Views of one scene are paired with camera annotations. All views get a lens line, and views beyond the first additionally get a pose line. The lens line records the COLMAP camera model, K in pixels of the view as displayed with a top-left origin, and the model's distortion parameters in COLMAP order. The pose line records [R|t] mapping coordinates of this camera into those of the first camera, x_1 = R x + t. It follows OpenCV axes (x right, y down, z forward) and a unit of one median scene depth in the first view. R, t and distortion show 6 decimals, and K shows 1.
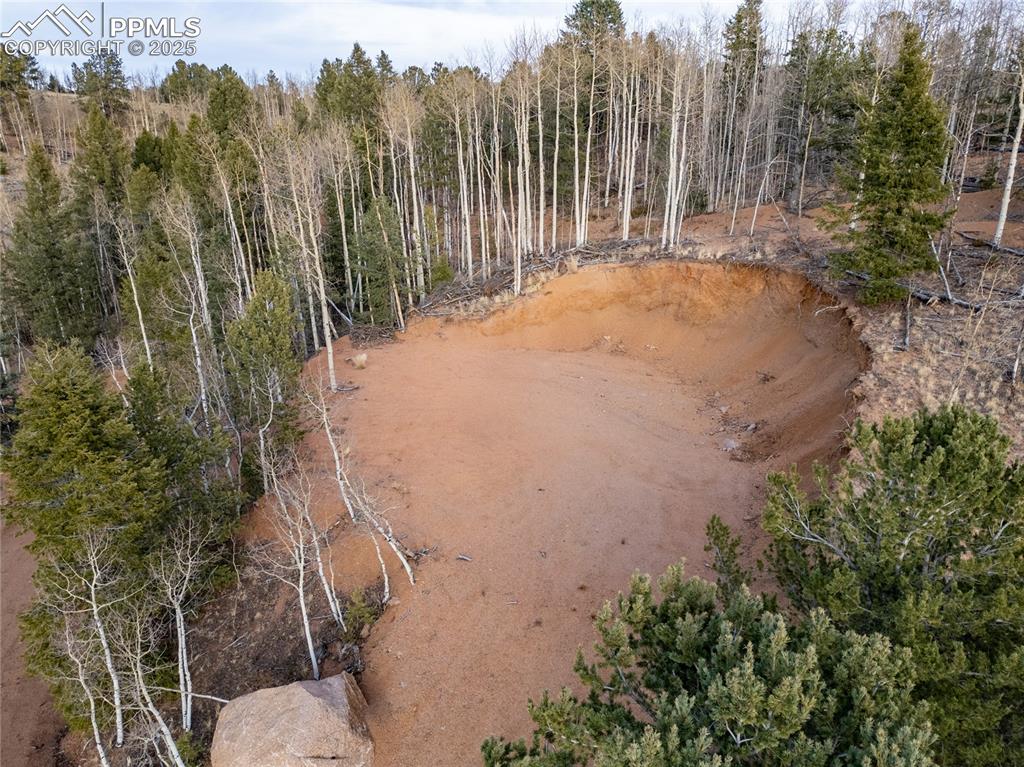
lens RADIAL K [[714.8, 0, 513.1], [0, 714.8, 384.1], [0, 0, 1]] dist [0.003525, 0.000725]
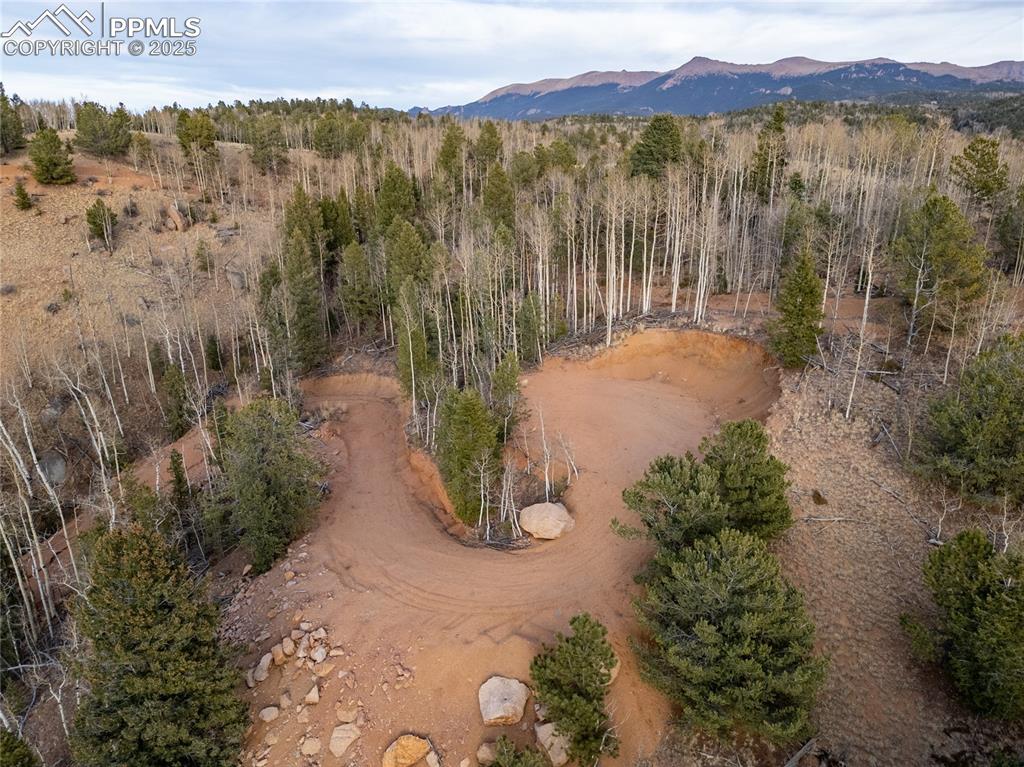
lens RADIAL K [[714.8, 0, 511.8], [0, 714.8, 382.0], [0, 0, 1]] dist [0.003525, 0.000725]
pose [[0.996168, 0.031587, -0.081553, -0.083019], [-0.031484, 0.999501, 0.002553, -0.034400], [0.081593, 0.000025, 0.996666, -0.749585]]
